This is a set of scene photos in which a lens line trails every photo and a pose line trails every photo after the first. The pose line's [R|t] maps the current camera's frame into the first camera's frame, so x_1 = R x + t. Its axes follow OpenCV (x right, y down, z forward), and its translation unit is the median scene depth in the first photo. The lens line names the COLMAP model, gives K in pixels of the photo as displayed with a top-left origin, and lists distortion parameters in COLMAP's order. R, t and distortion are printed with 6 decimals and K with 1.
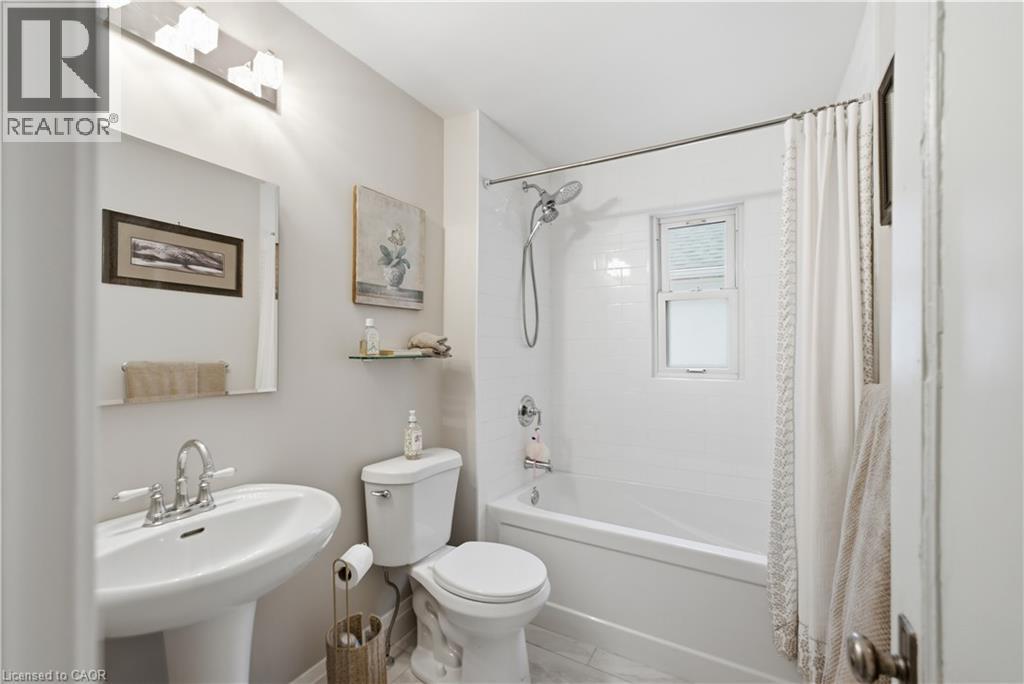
lens RADIAL K [[439.5, 0, 511.2], [0, 439.5, 332.5], [0, 0, 1]] dist [-0.039005, 0.031747]
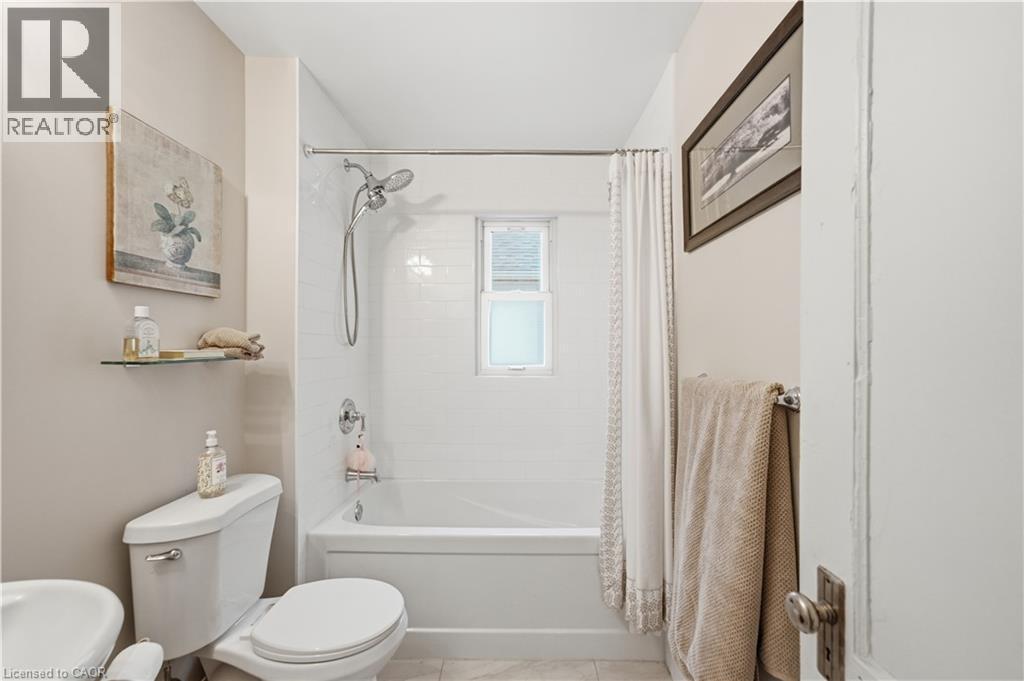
lens RADIAL K [[424.0, 0, 515.3], [0, 424.0, 332.3], [0, 0, 1]] dist [-0.025747, 0.021397]
pose [[0.867000, 0.014408, 0.498100, -0.130359], [-0.018489, 0.999824, 0.003262, -0.002840], [-0.497965, -0.012038, 0.867114, 0.114465]]
